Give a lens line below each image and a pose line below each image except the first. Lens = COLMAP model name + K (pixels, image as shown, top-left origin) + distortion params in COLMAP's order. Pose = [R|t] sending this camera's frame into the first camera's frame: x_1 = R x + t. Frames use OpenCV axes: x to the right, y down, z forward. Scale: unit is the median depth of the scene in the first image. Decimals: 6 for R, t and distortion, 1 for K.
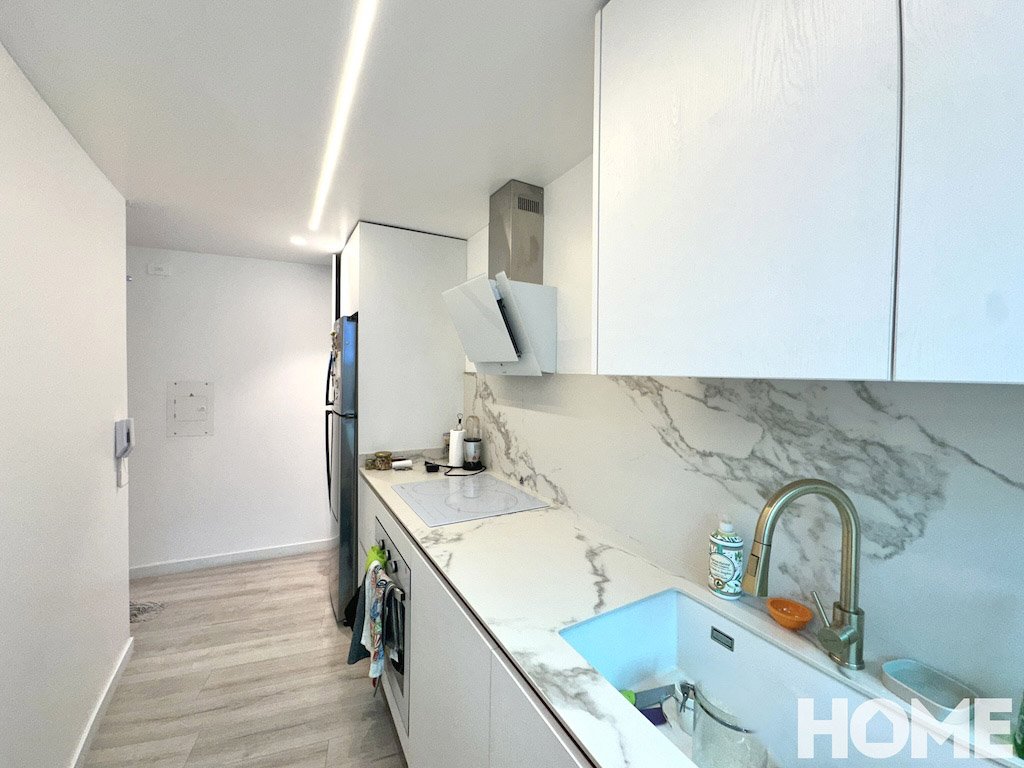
lens RADIAL K [[407.8, 0, 512.0], [0, 407.8, 384.0], [0, 0, 1]] dist [-0.001709, -0.000416]
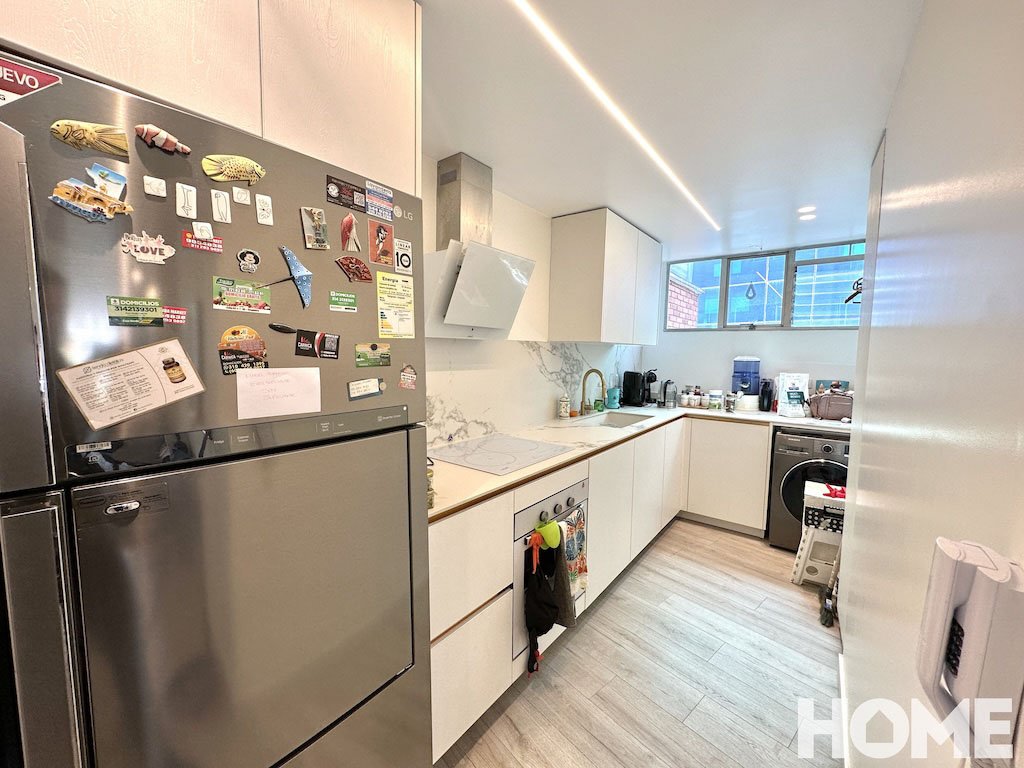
lens RADIAL K [[407.8, 0, 512.0], [0, 407.8, 384.0], [0, 0, 1]] dist [-0.001709, -0.000416]
pose [[-0.362955, -0.086911, 0.927745, -1.063924], [0.019402, 0.994720, 0.100775, -0.010005], [-0.931605, 0.054577, -0.359353, 1.278652]]
